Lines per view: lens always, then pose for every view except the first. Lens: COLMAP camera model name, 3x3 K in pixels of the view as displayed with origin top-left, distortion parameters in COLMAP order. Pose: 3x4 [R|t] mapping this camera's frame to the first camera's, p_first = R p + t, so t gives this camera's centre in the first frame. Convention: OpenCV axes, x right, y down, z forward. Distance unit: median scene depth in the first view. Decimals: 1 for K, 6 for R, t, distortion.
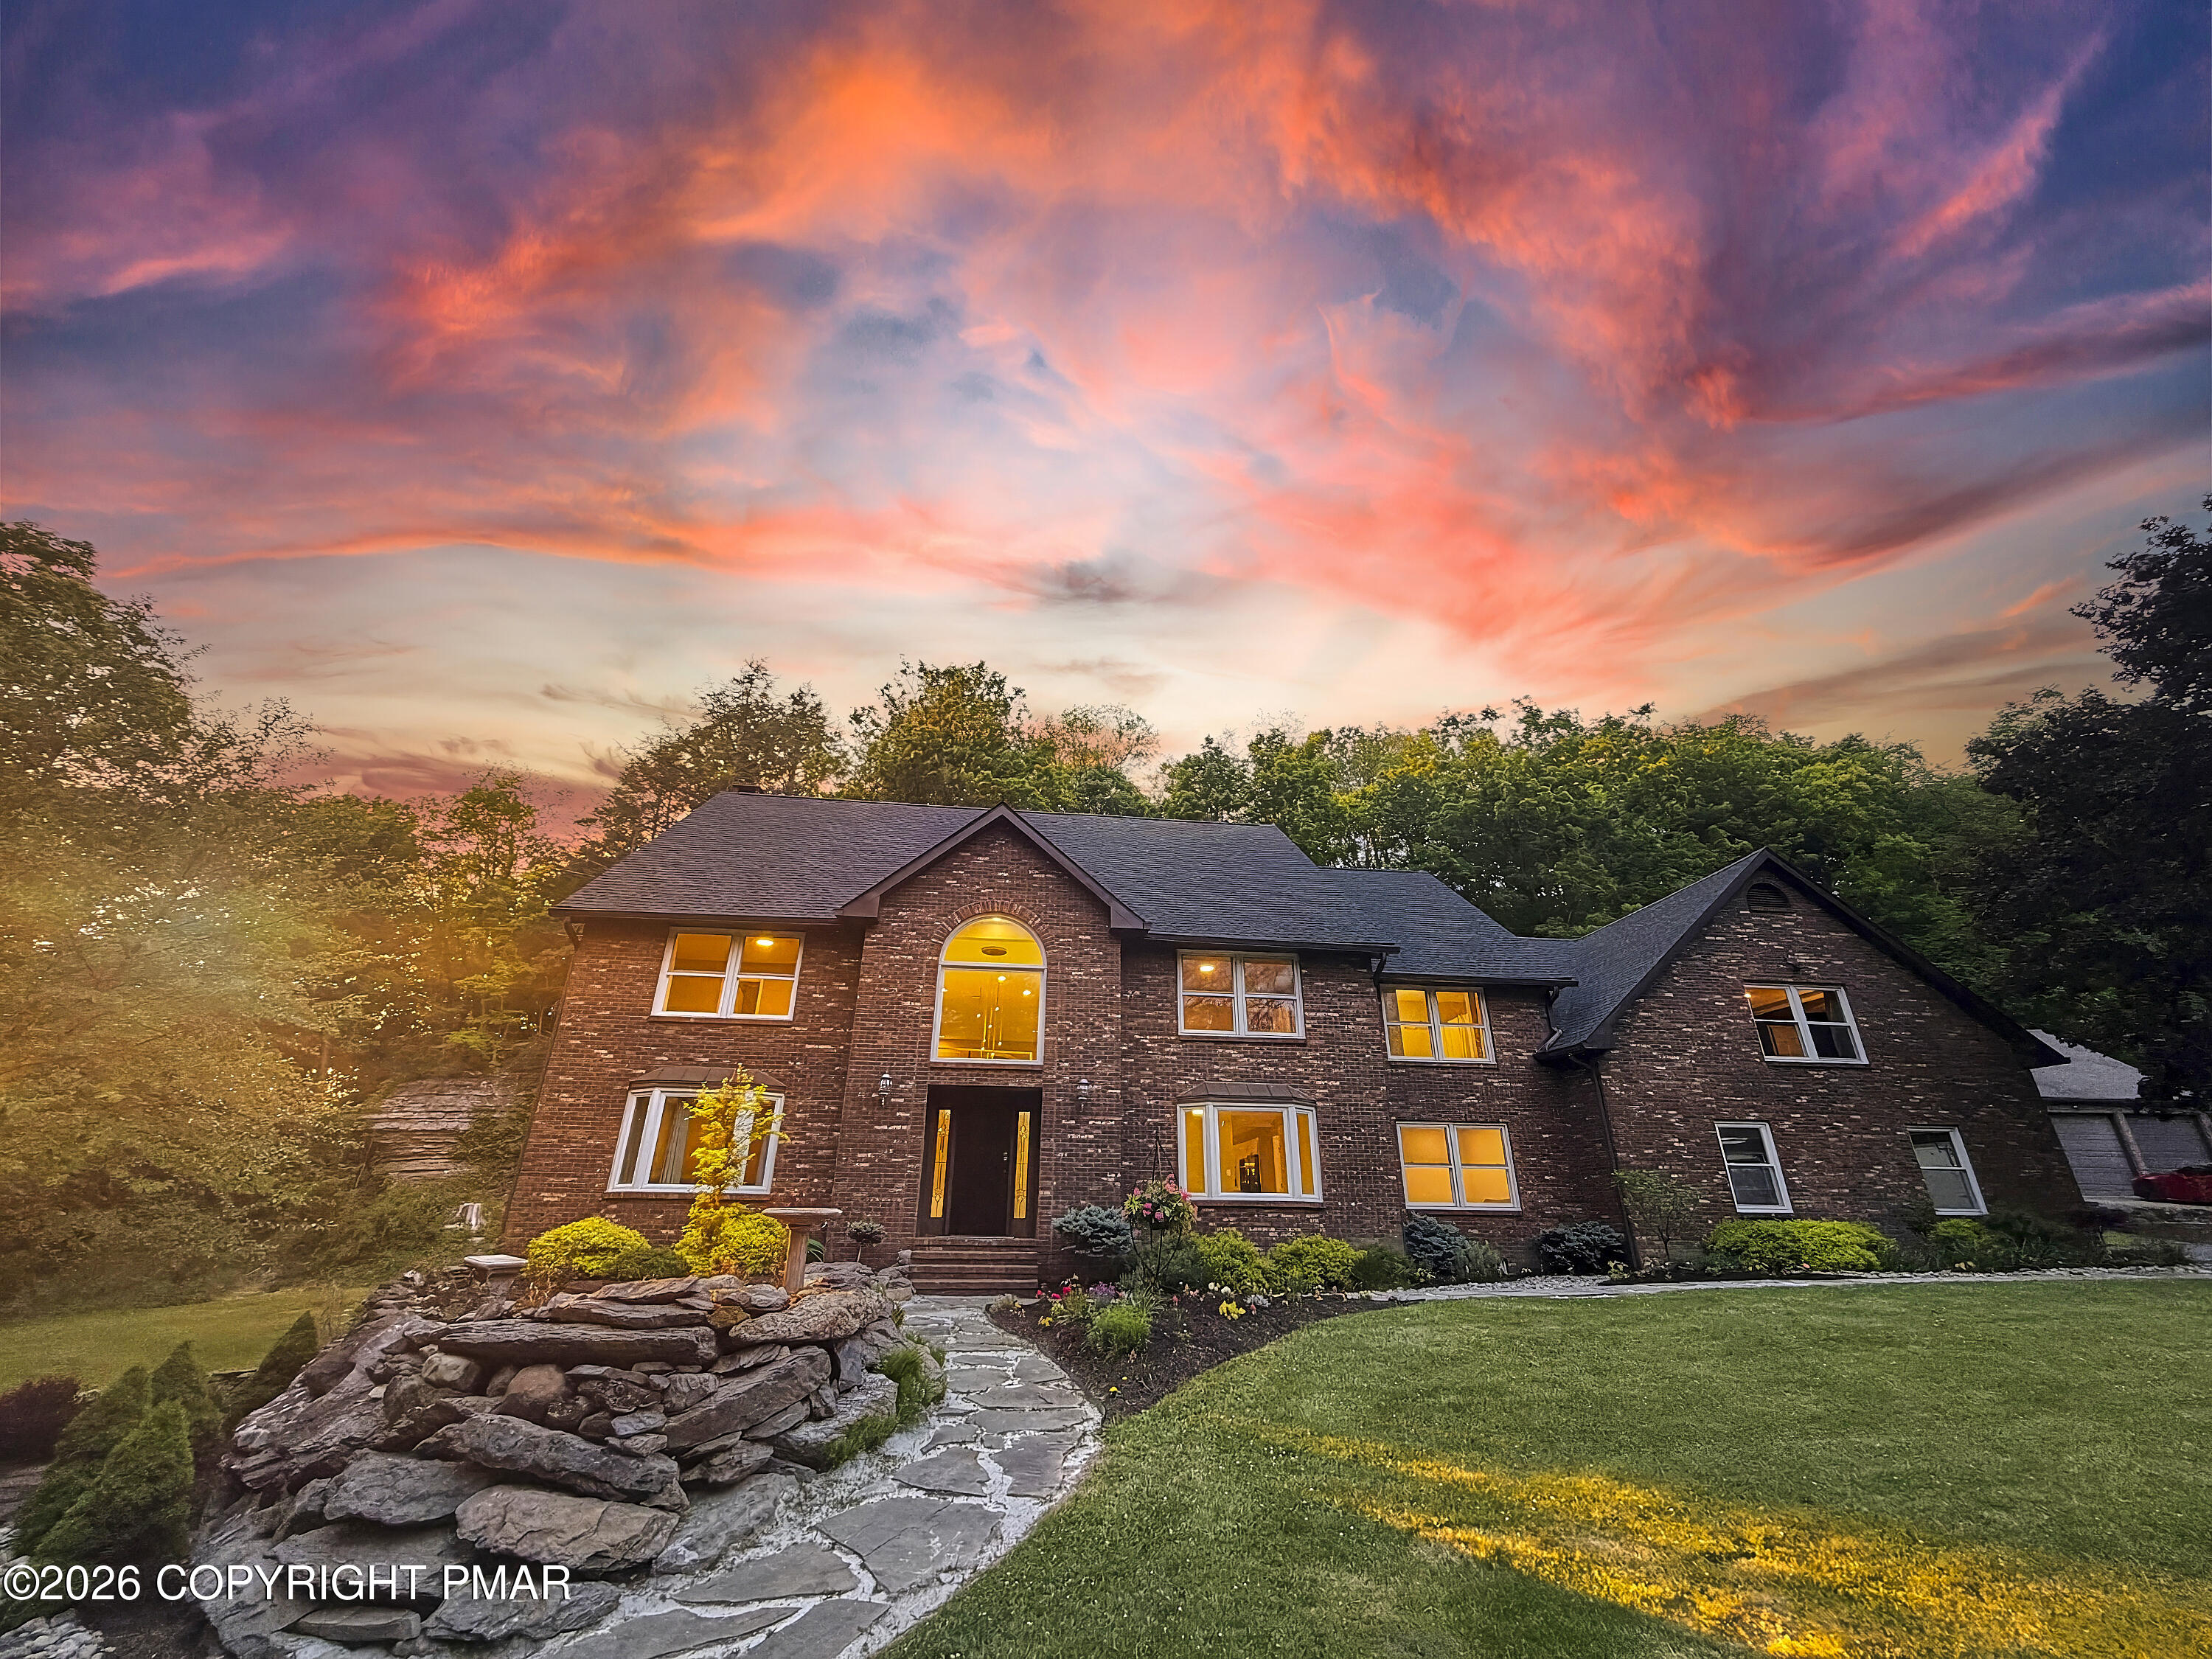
lens RADIAL K [[885.9, 0, 1106.0], [0, 885.9, 829.5], [0, 0, 1]] dist [-0.001762, -0.000212]
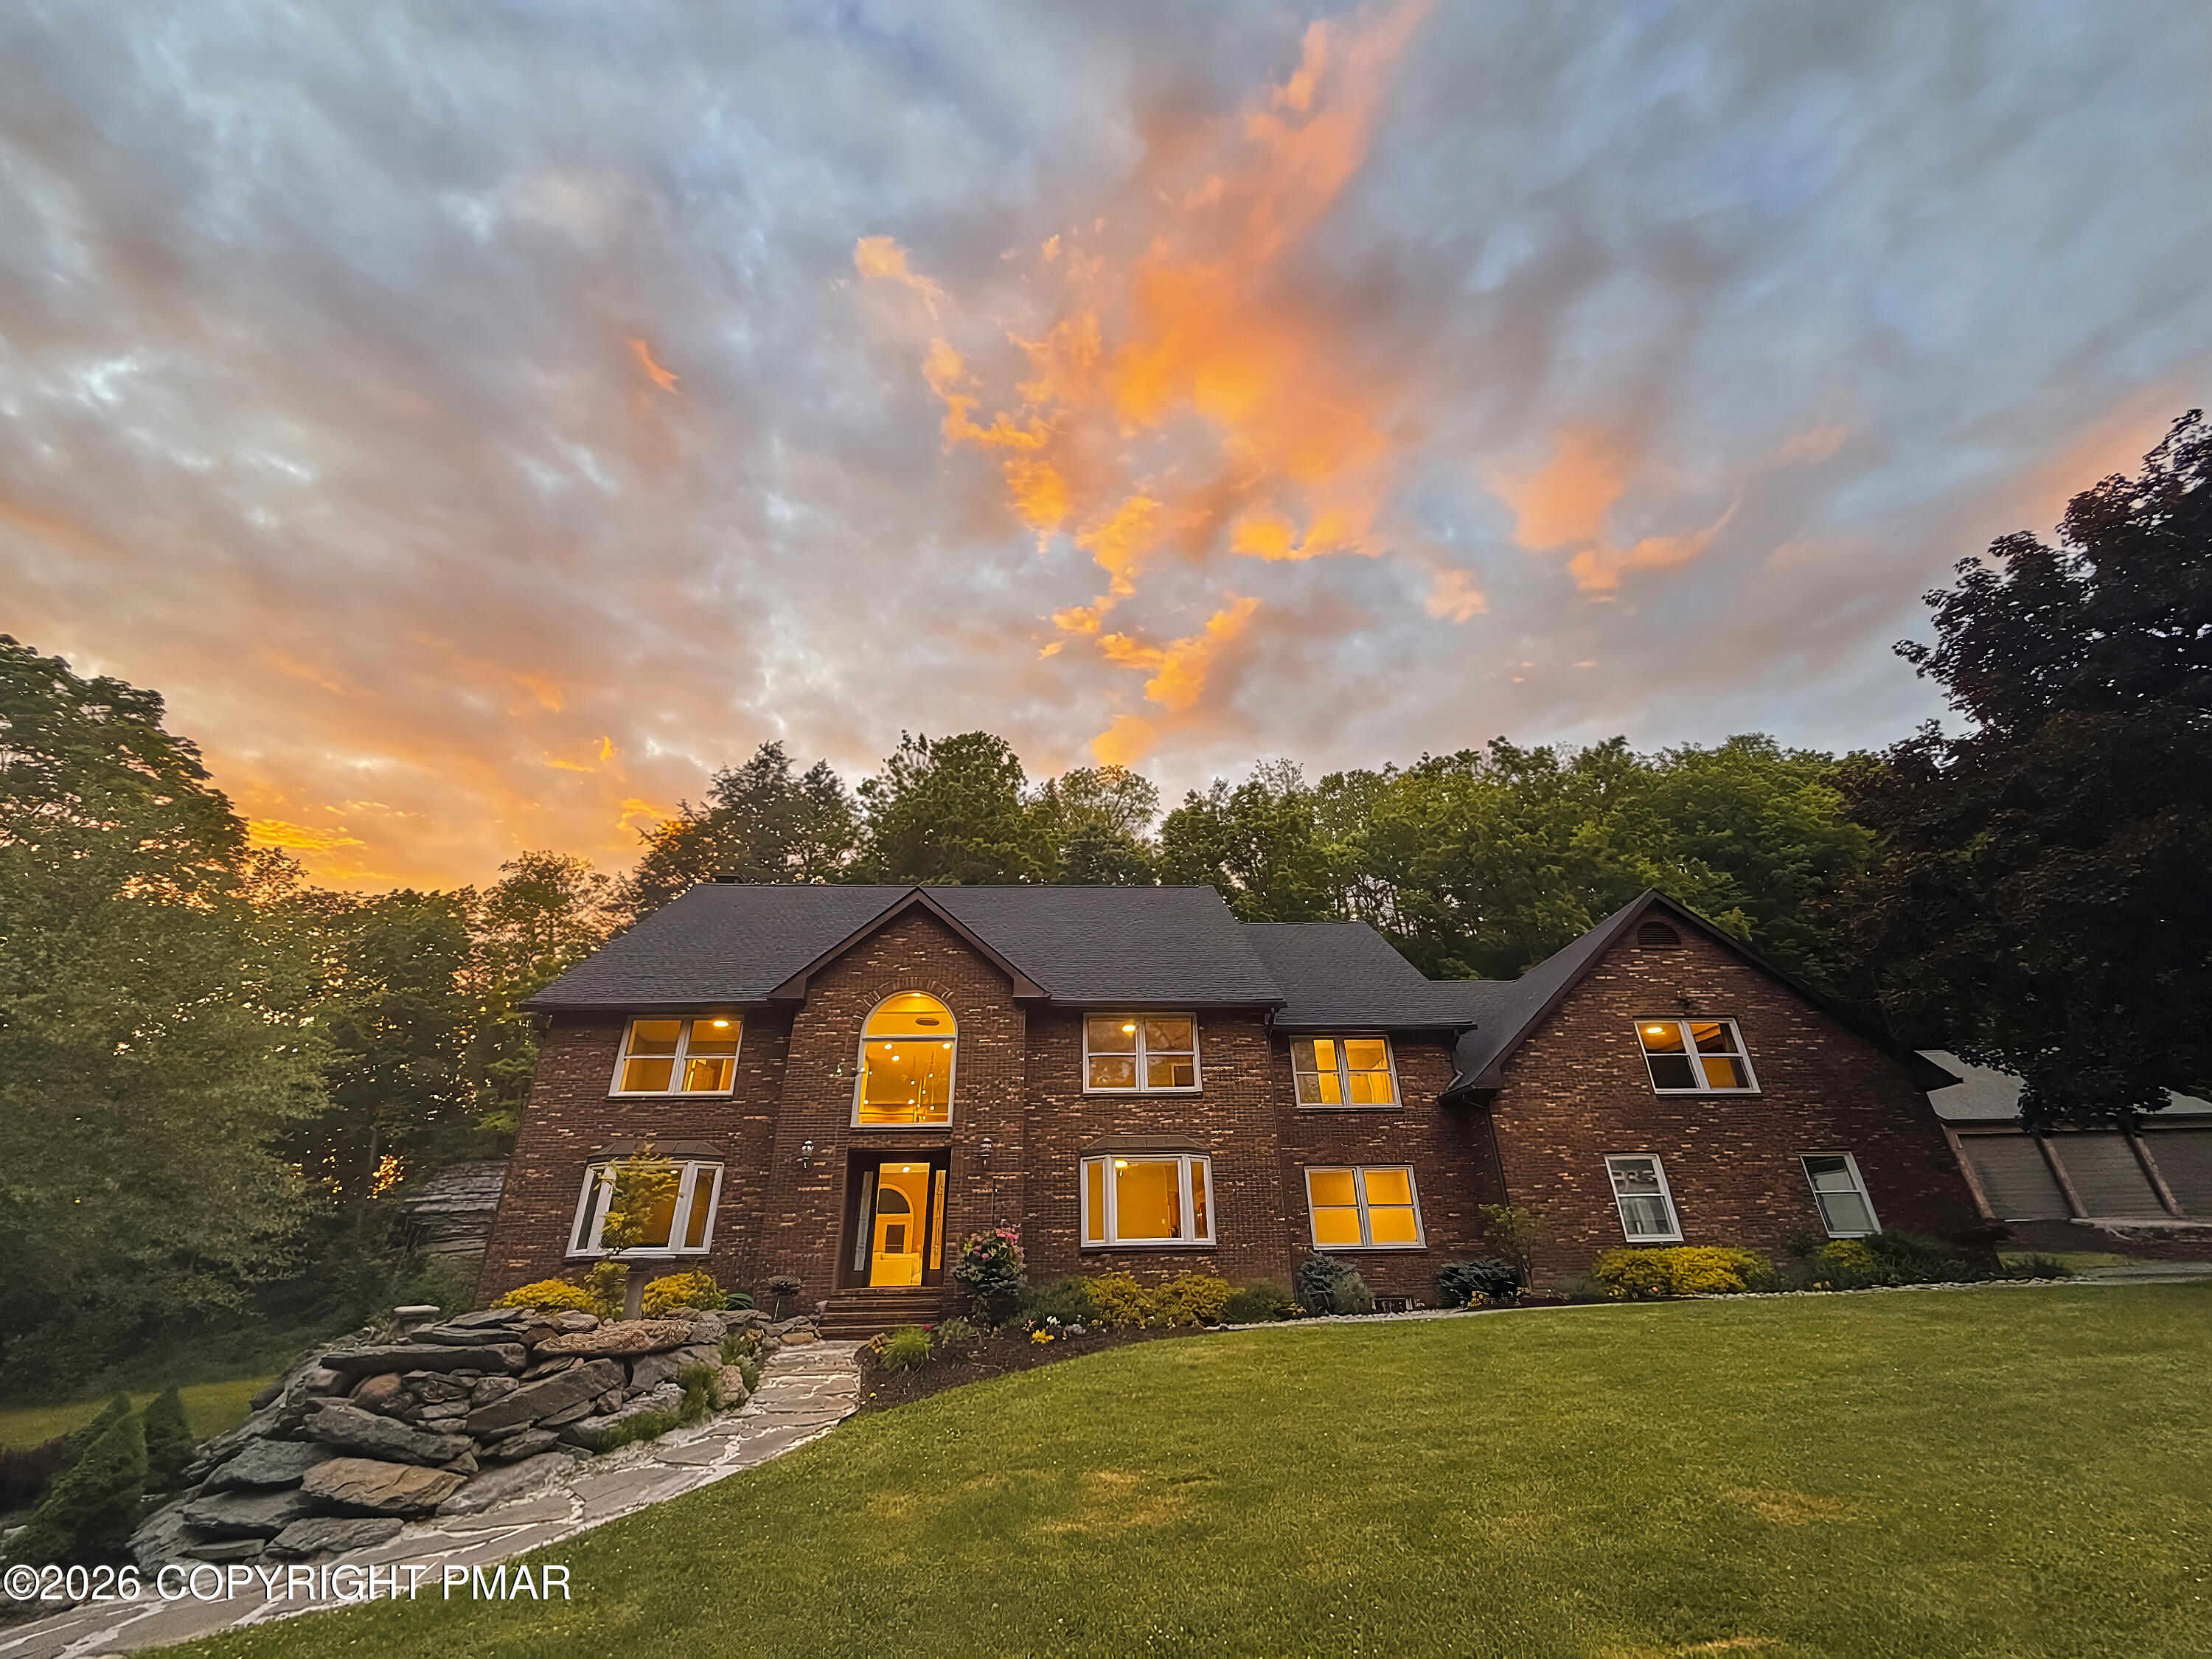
lens RADIAL K [[887.6, 0, 1106.0], [0, 887.6, 829.5], [0, 0, 1]] dist [-0.001457, -0.000114]
pose [[0.997405, -0.056043, -0.045199, 0.176754], [0.053338, 0.996833, -0.058986, -0.025906], [0.048361, 0.056422, 0.997235, -0.107237]]
